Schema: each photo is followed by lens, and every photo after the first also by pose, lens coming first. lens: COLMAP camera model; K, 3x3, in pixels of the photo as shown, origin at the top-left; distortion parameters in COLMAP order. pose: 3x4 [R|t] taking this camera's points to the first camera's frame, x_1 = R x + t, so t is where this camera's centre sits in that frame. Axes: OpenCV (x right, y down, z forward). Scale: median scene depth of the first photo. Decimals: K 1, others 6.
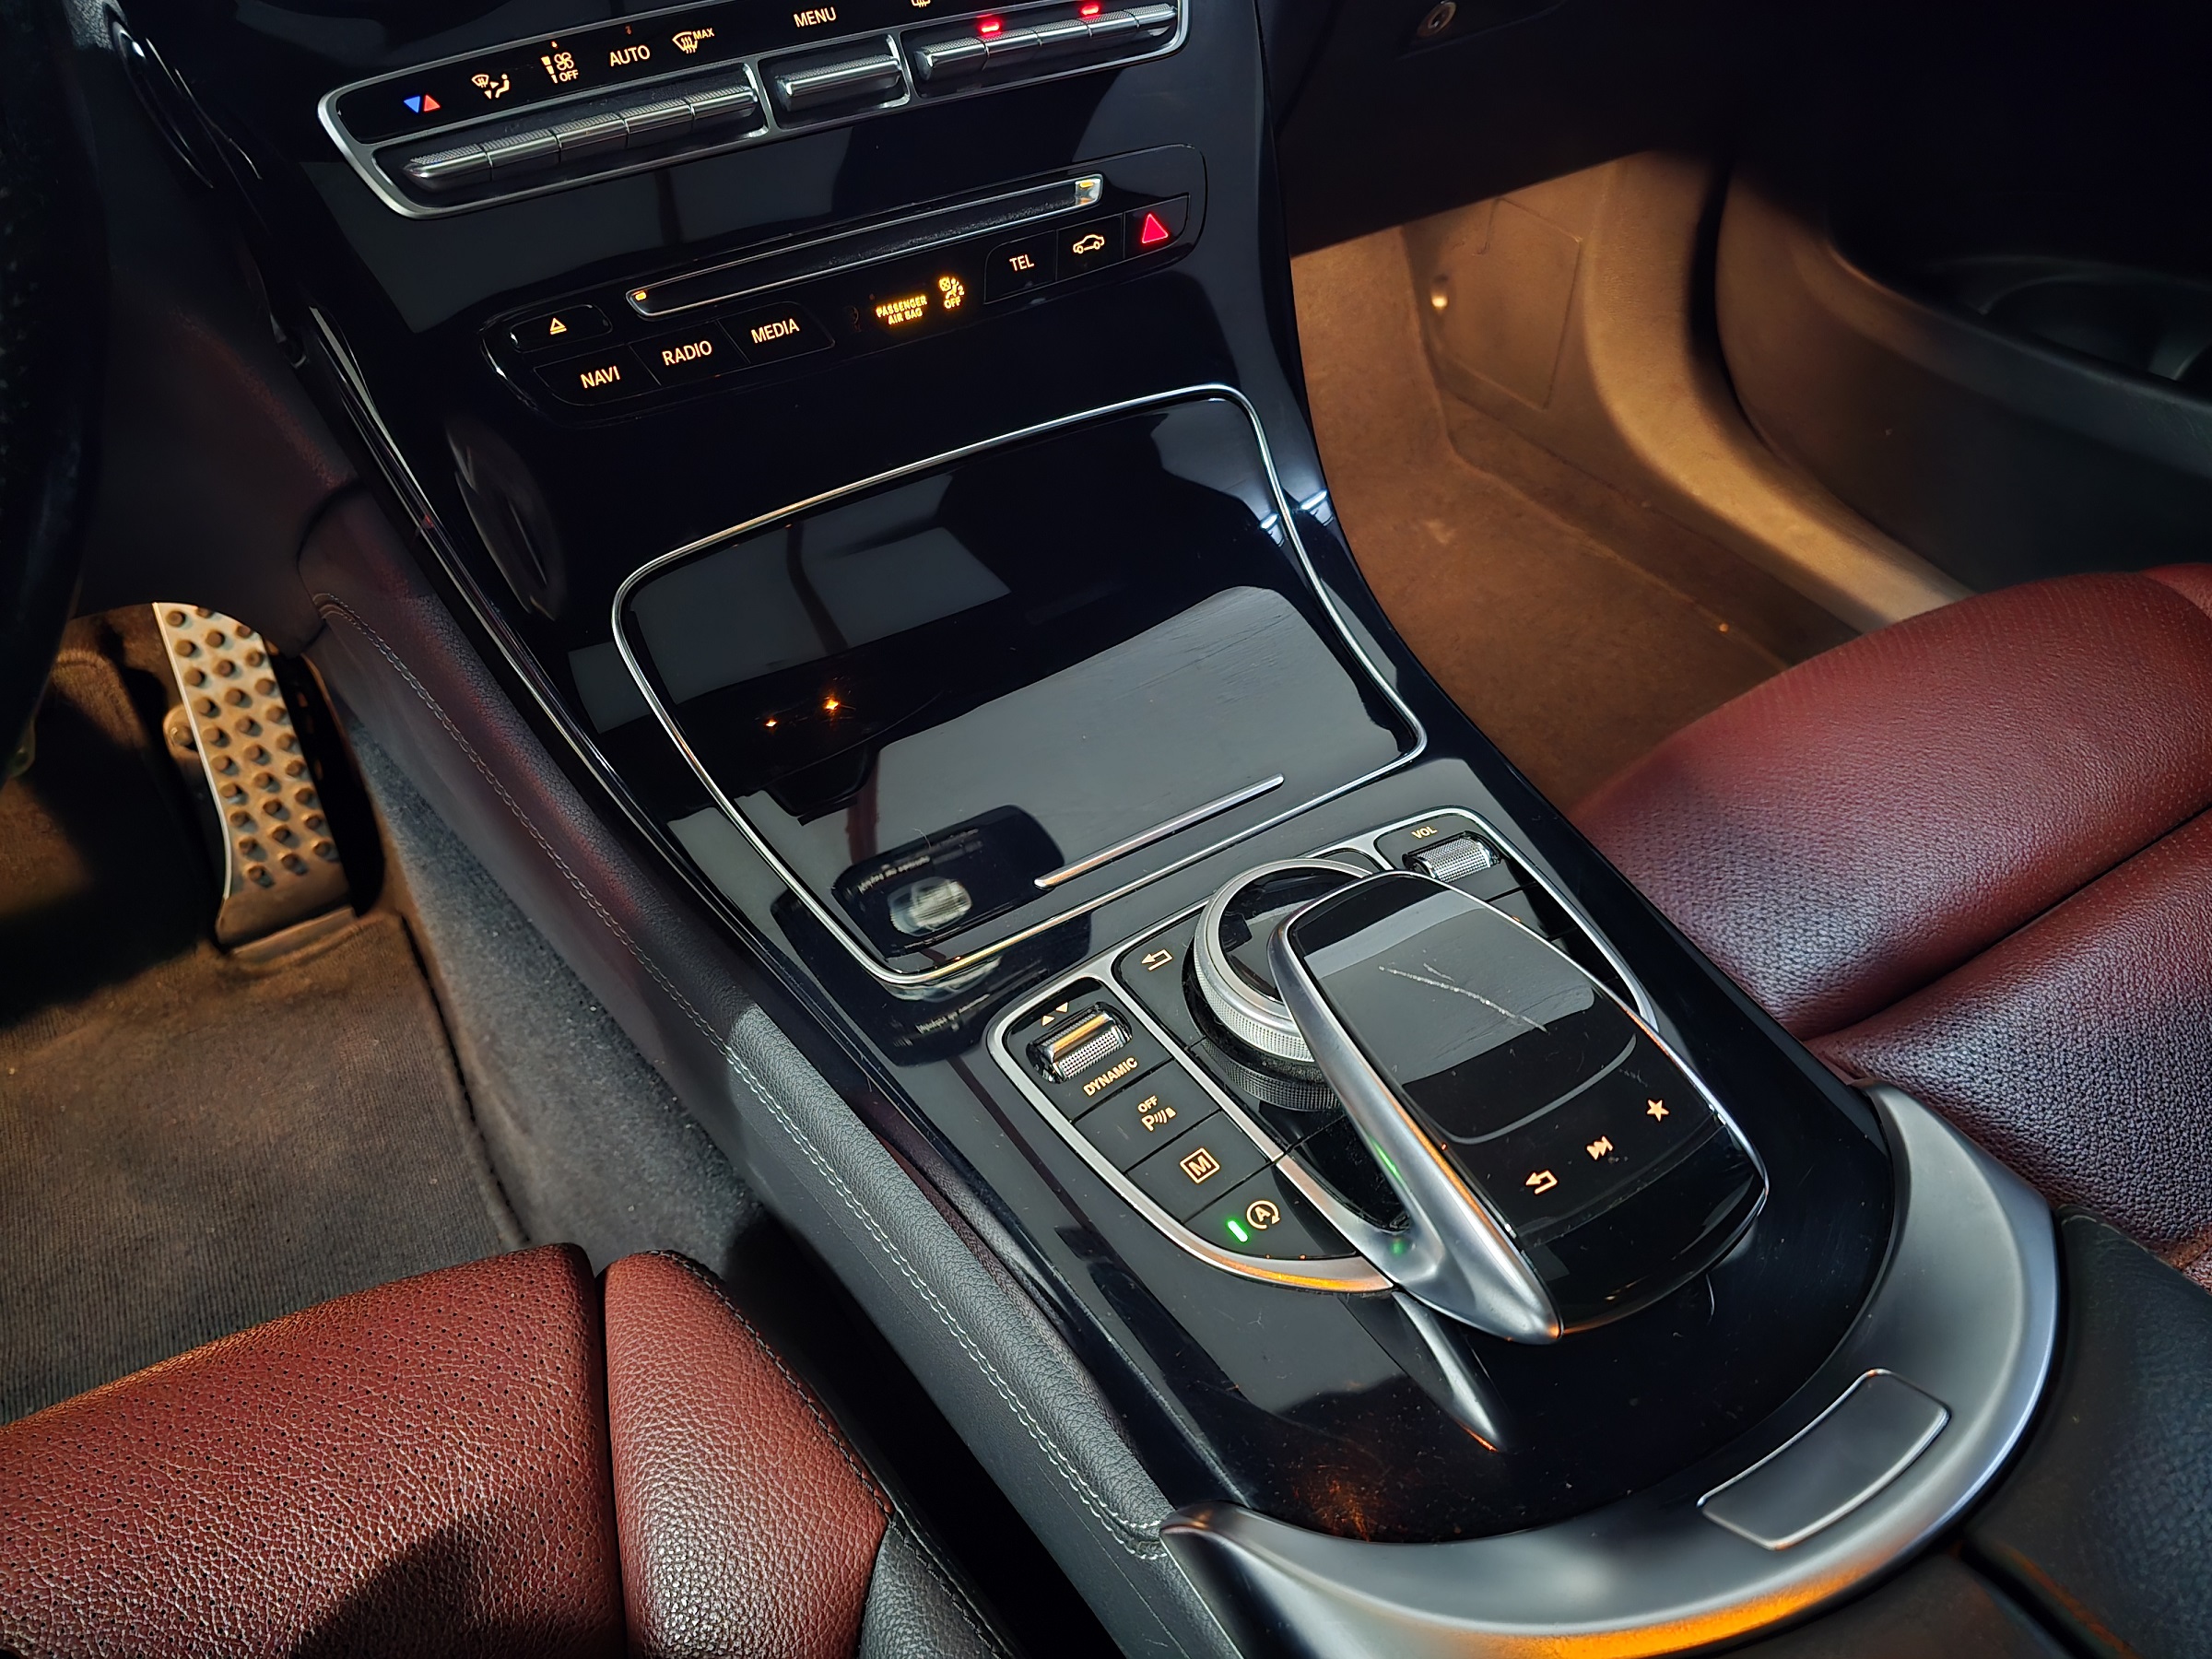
lens RADIAL K [[1510.9, 0, 1111.4], [0, 1510.9, 792.8], [0, 0, 1]] dist [0.074585, -0.101821]
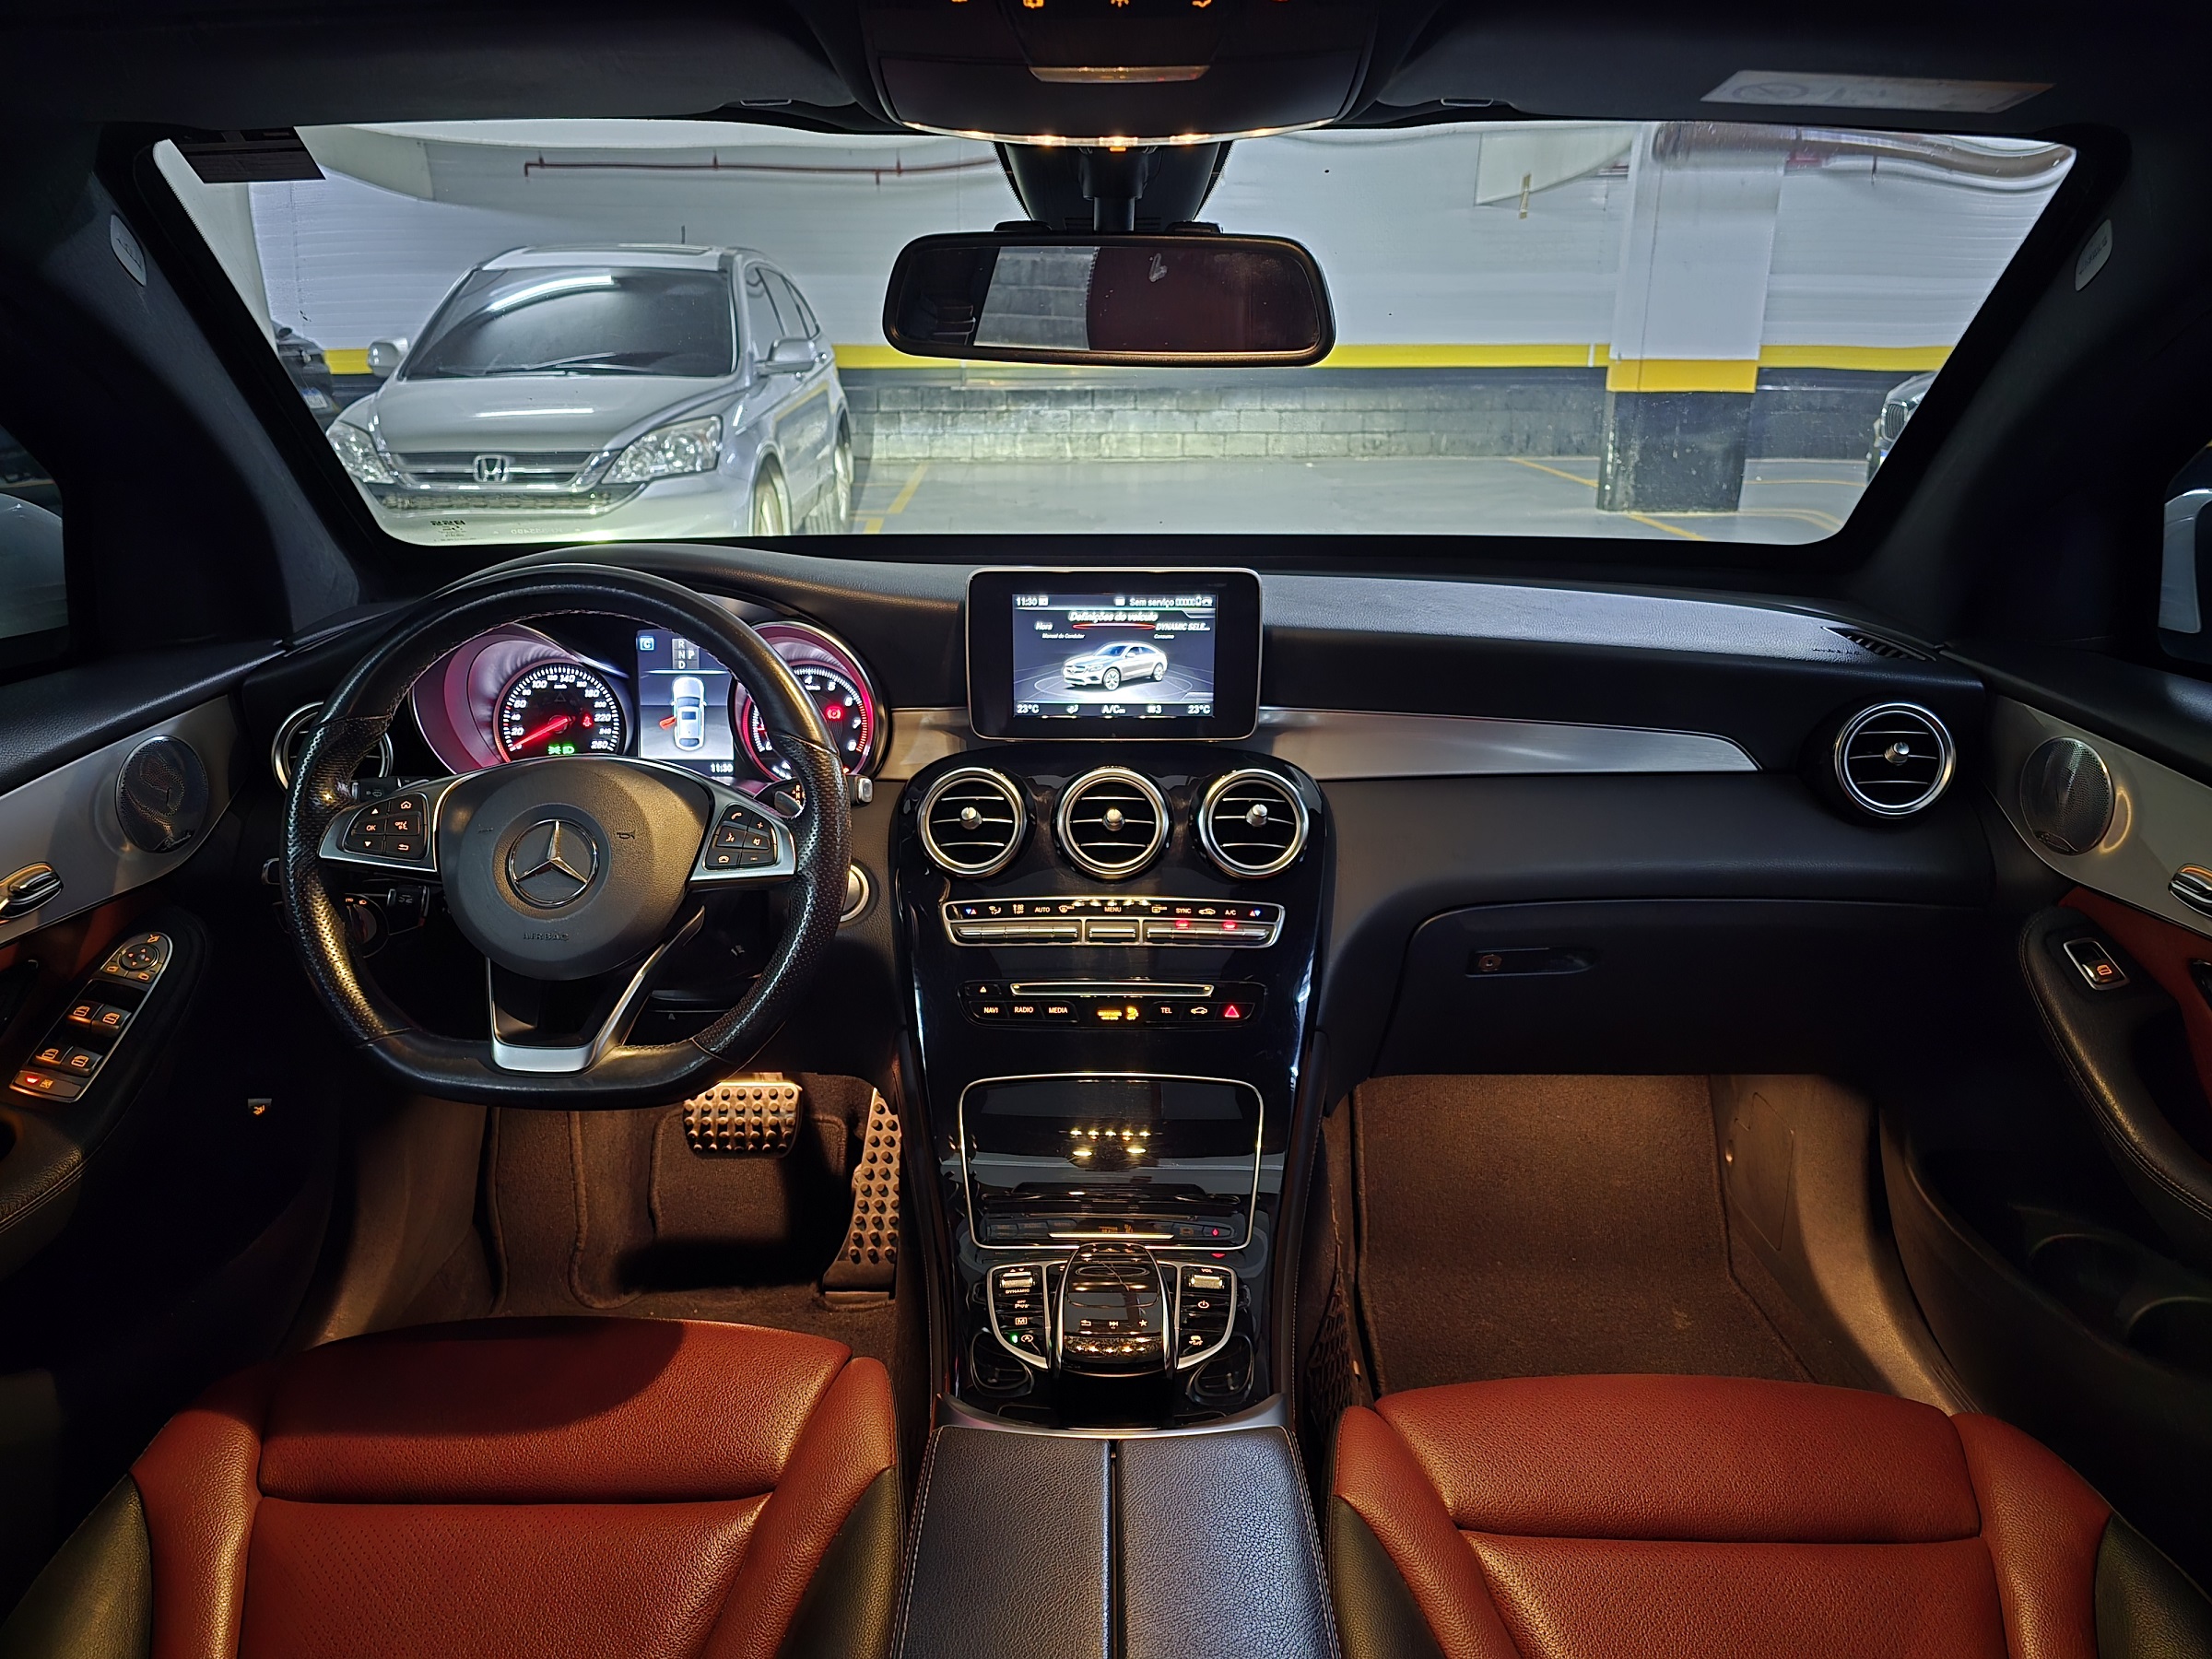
lens RADIAL K [[1465.4, 0, 1115.1], [0, 1465.4, 821.7], [0, 0, 1]] dist [0.073680, -0.128537]
pose [[0.852948, 0.156956, -0.497841, 1.022332], [-0.370718, 0.853571, -0.366040, 0.293253], [0.367490, 0.496771, 0.786238, -1.058556]]
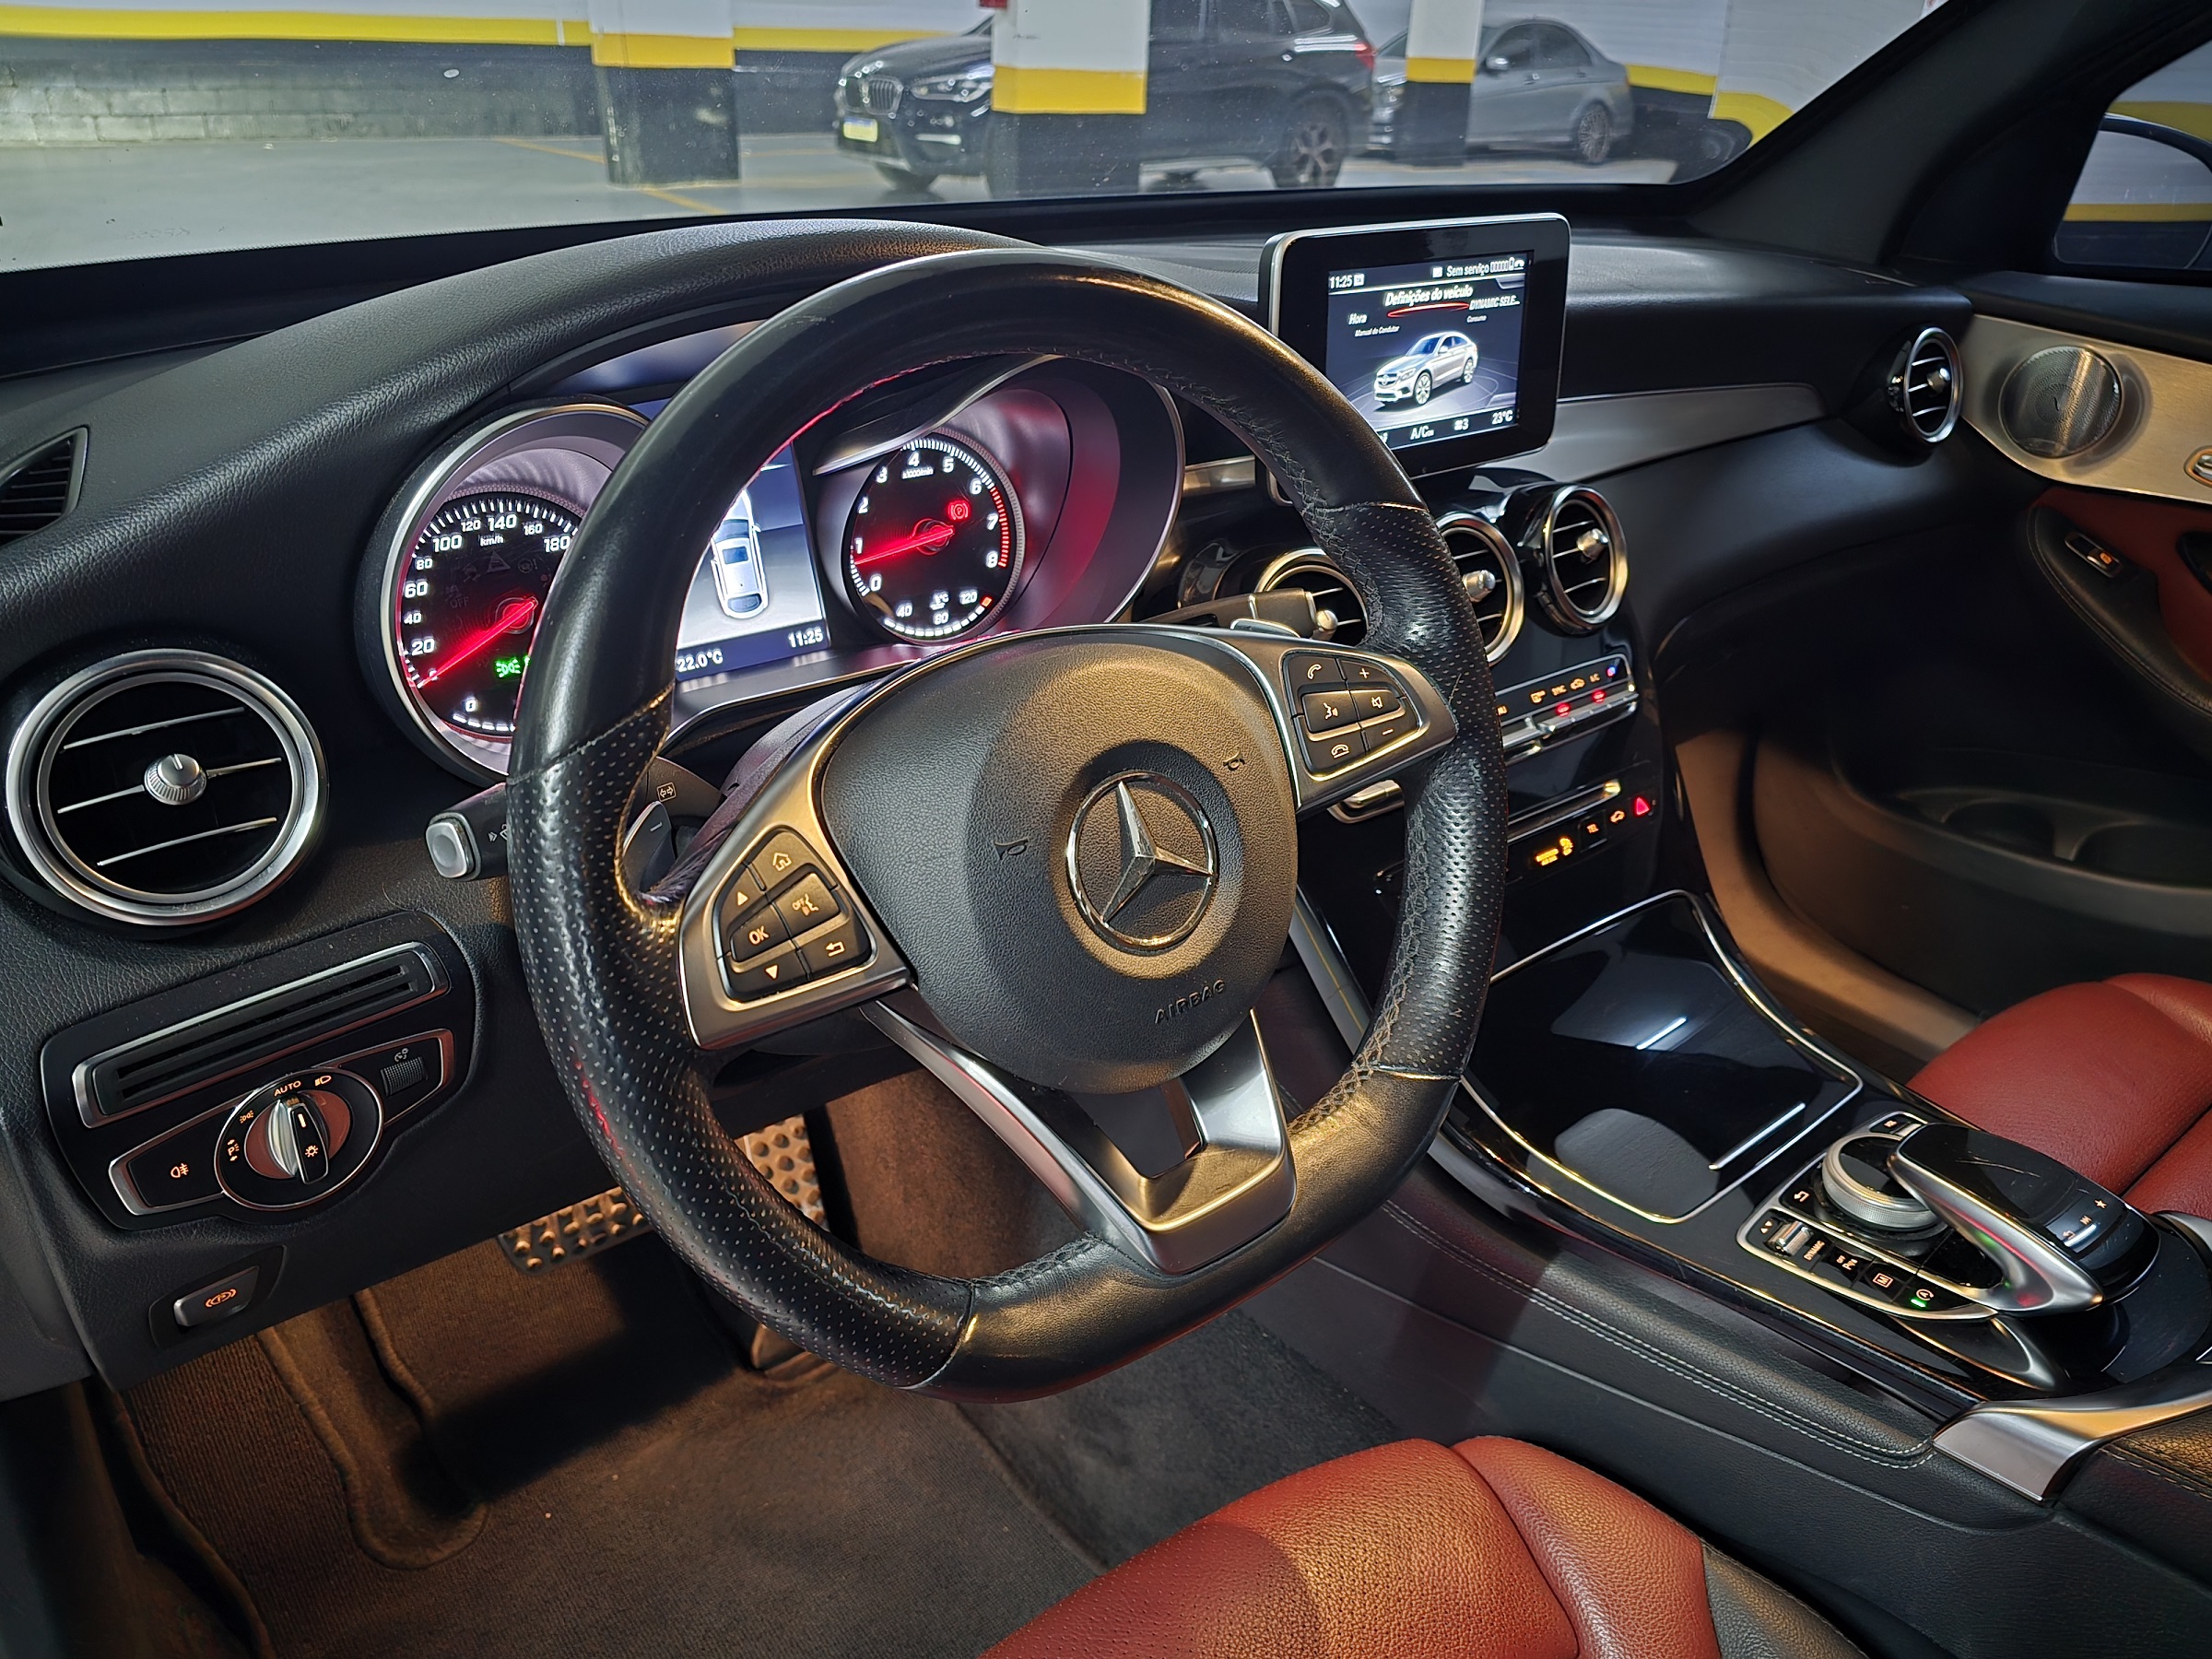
lens RADIAL K [[1521.5, 0, 1103.9], [0, 1521.5, 786.1], [0, 0, 1]] dist [0.009868, -0.002619]
pose [[0.994908, -0.033382, 0.095101, -0.834378], [0.063464, 0.940504, -0.333804, 0.179423], [-0.078300, 0.338140, 0.937833, -0.699811]]
